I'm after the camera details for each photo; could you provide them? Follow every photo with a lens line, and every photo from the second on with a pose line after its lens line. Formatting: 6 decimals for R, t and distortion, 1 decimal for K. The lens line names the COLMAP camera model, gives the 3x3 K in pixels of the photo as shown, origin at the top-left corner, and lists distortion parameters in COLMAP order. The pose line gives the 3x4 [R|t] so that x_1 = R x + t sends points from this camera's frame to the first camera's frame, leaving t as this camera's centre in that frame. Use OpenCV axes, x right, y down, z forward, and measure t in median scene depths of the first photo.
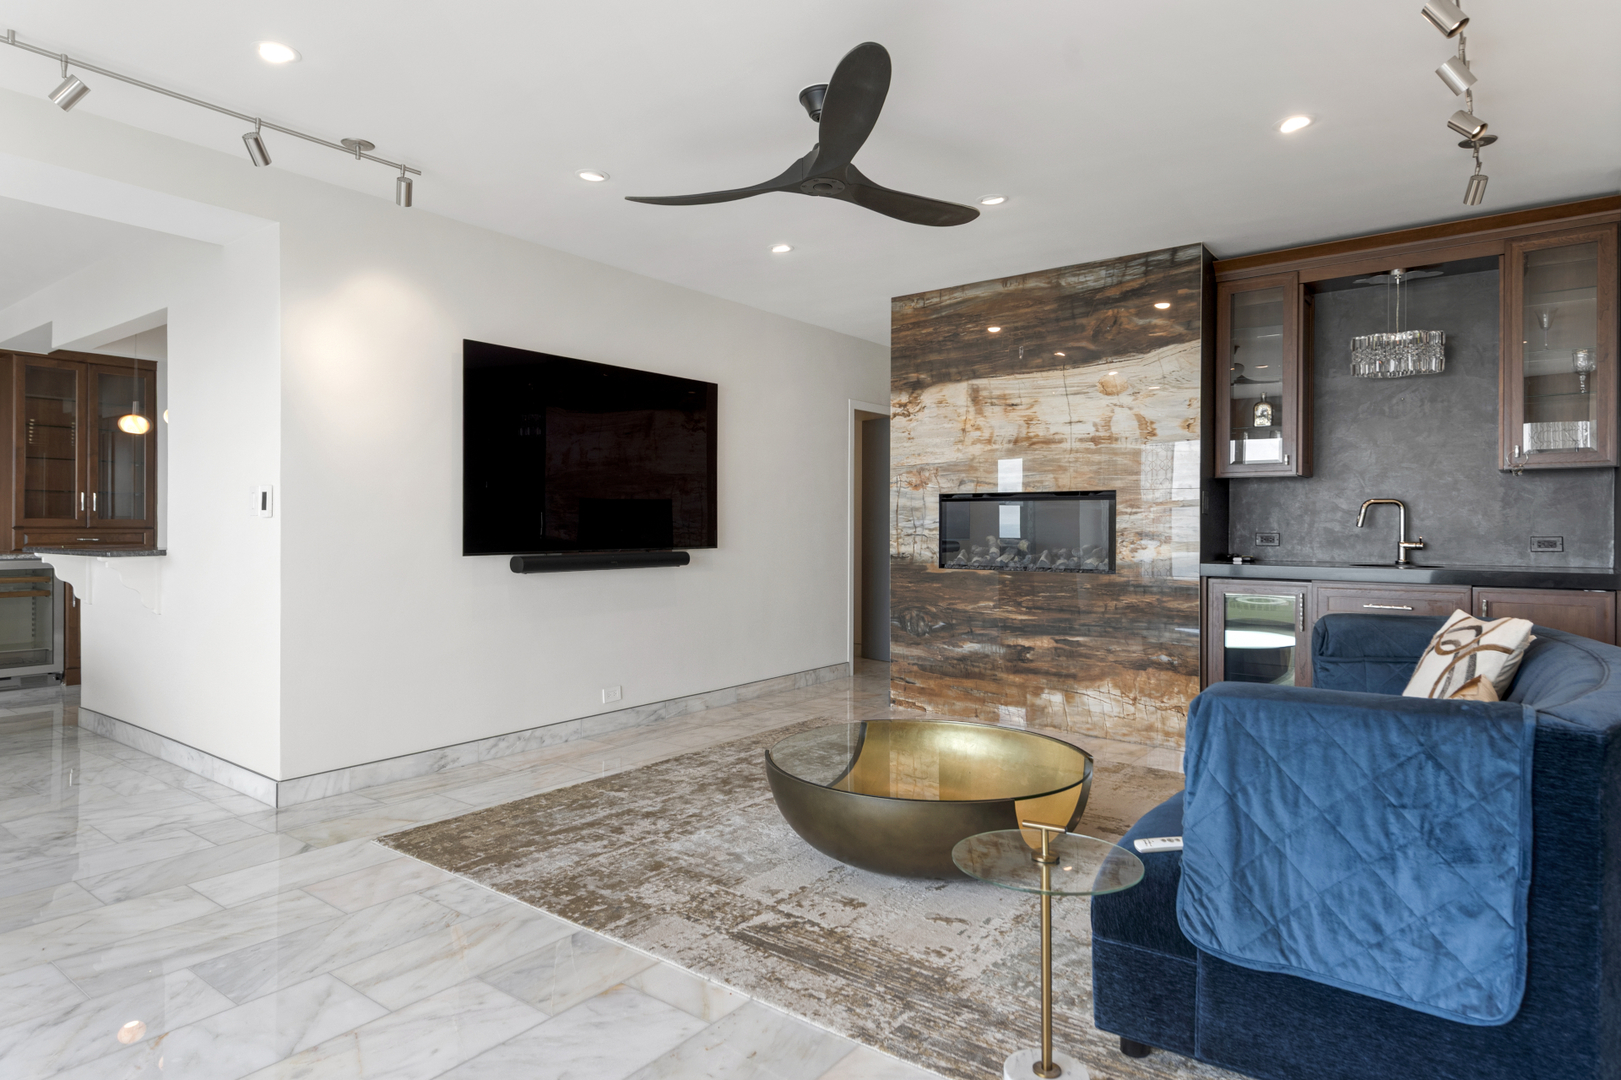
lens RADIAL K [[903.4, 0, 820.2], [0, 903.4, 534.9], [0, 0, 1]] dist [0.021951, -0.011685]
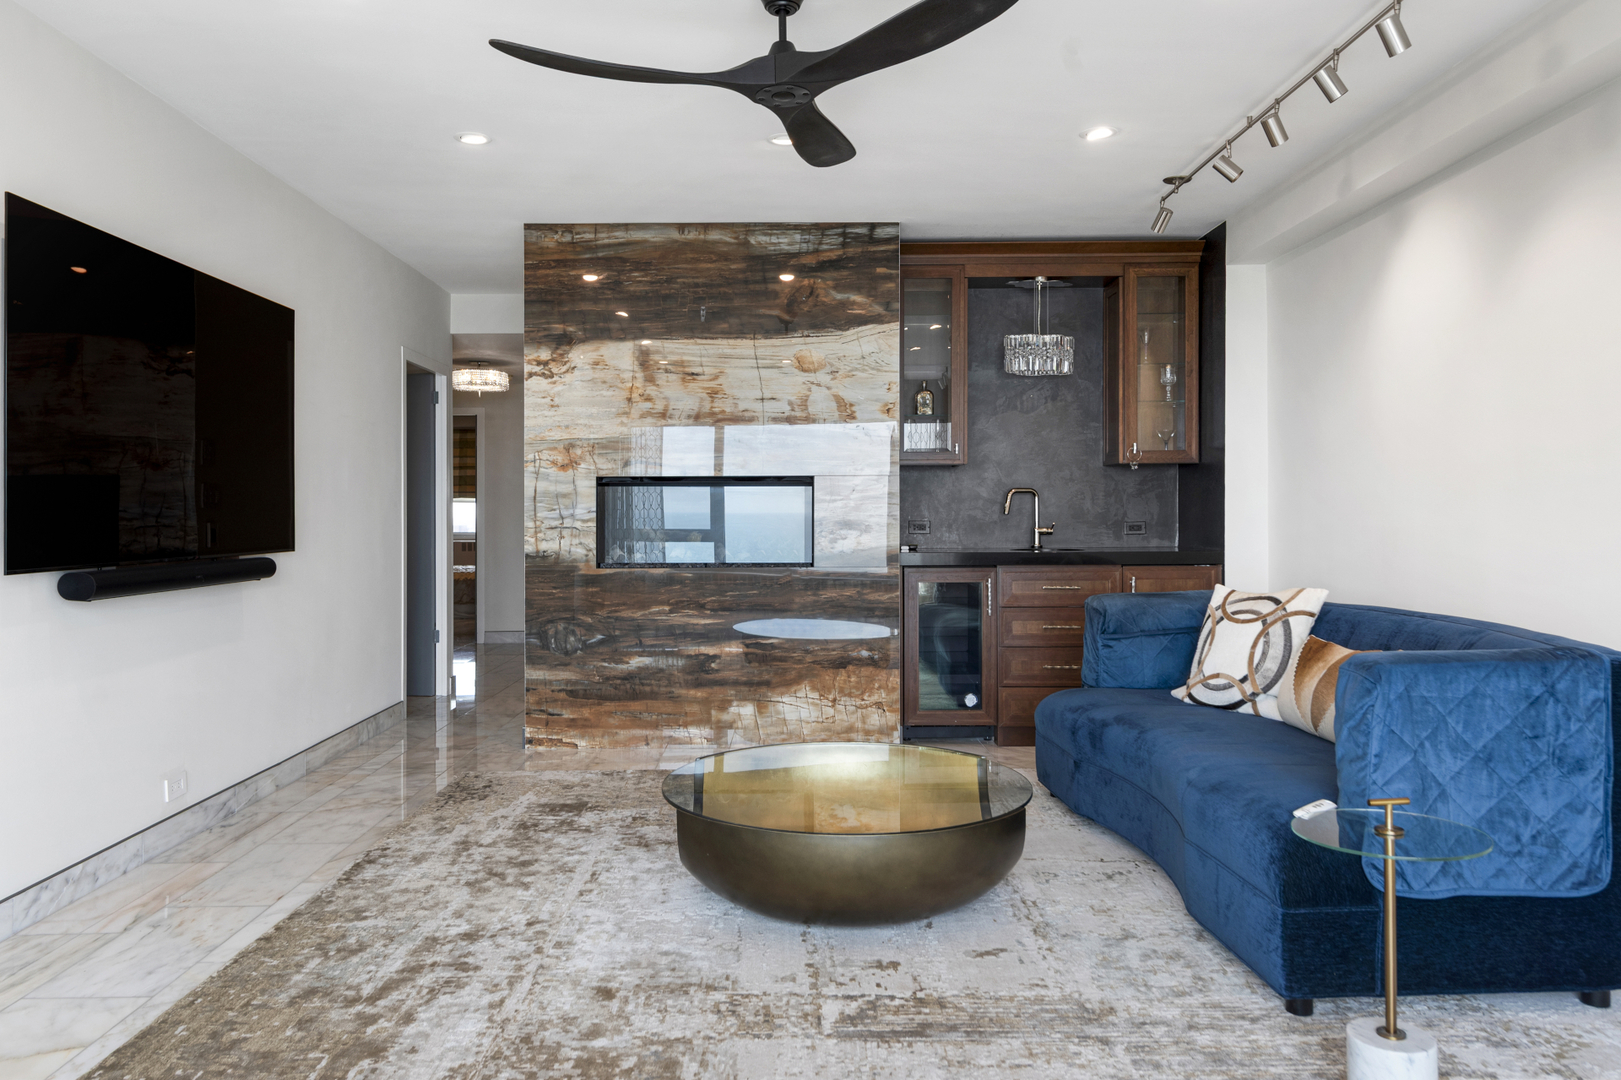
lens RADIAL K [[1075.0, 0, 804.9], [0, 1075.0, 526.4], [0, 0, 1]] dist [0.026096, -0.014587]
pose [[0.799074, -0.012640, 0.601100, -0.364896], [0.012607, 0.999911, 0.004267, -0.002954], [-0.601101, 0.004169, 0.799162, 0.143732]]
